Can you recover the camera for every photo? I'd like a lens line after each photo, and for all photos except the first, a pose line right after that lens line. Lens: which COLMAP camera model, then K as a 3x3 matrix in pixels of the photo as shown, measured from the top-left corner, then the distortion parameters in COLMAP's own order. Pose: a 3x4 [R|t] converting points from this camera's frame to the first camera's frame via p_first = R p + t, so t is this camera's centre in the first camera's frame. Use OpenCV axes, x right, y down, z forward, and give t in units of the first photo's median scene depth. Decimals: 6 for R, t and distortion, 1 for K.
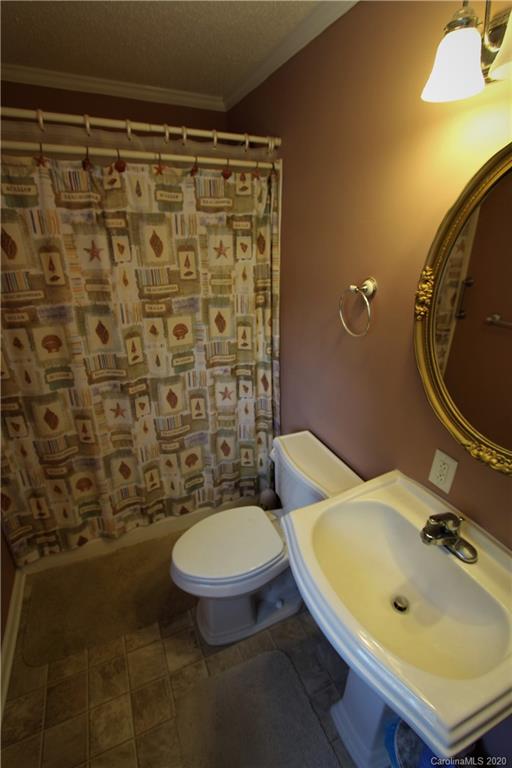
lens RADIAL K [[353.8, 0, 259.8], [0, 353.8, 384.8], [0, 0, 1]] dist [-0.015020, 0.001295]
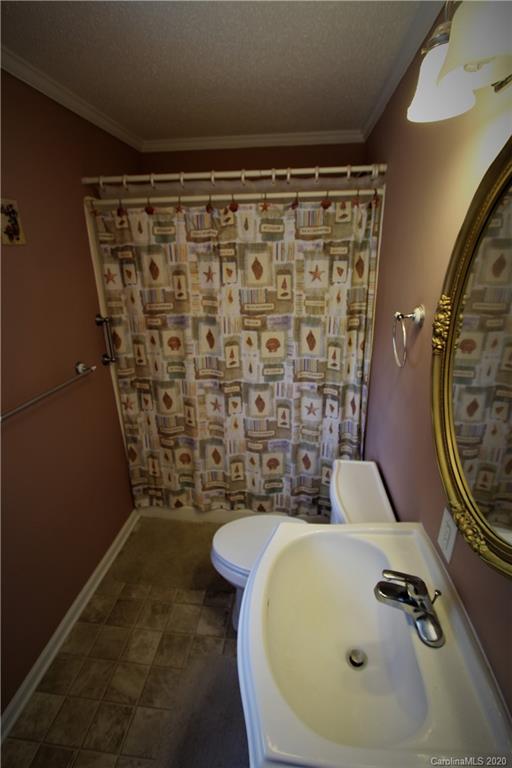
lens RADIAL K [[353.8, 0, 259.8], [0, 353.8, 384.8], [0, 0, 1]] dist [-0.015020, 0.001295]
pose [[0.861185, 0.154694, -0.484179, 0.308606], [-0.179706, 0.983706, -0.005342, -0.014267], [0.475464, 0.091610, 0.874952, 0.012780]]
